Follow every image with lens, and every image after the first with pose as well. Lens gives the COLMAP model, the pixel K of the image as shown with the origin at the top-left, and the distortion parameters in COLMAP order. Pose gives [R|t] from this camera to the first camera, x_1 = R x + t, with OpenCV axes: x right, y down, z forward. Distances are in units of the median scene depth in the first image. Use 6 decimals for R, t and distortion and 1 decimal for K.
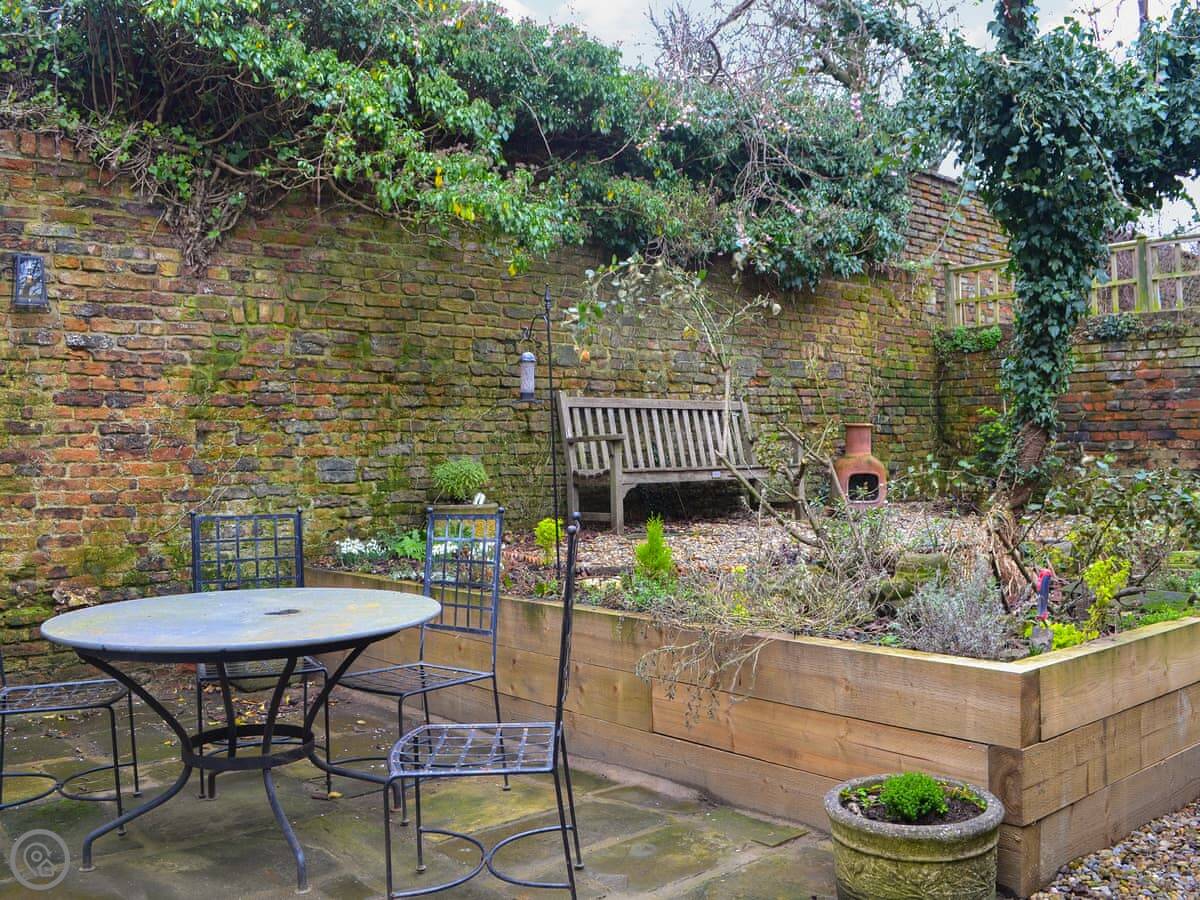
lens RADIAL K [[1116.9, 0, 599.6], [0, 1116.9, 457.8], [0, 0, 1]] dist [-0.081360, 0.000000]
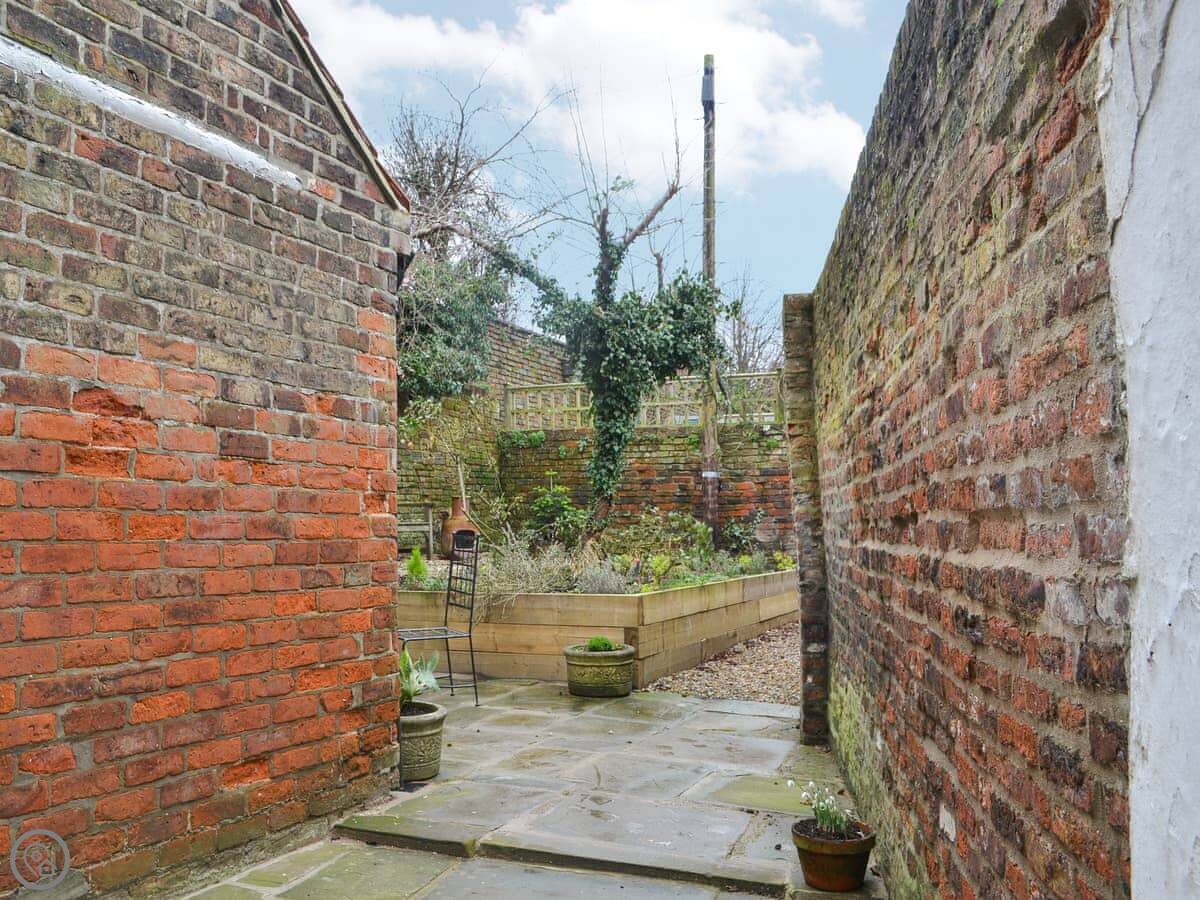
lens RADIAL K [[1116.9, 0, 595.5], [0, 1116.9, 447.5], [0, 0, 1]] dist [-0.081360, 0.000000]
pose [[0.893686, 0.037142, 0.447153, -0.465948], [-0.003087, 0.997053, -0.076648, 0.030479], [-0.448682, 0.067119, 0.891167, -0.679433]]
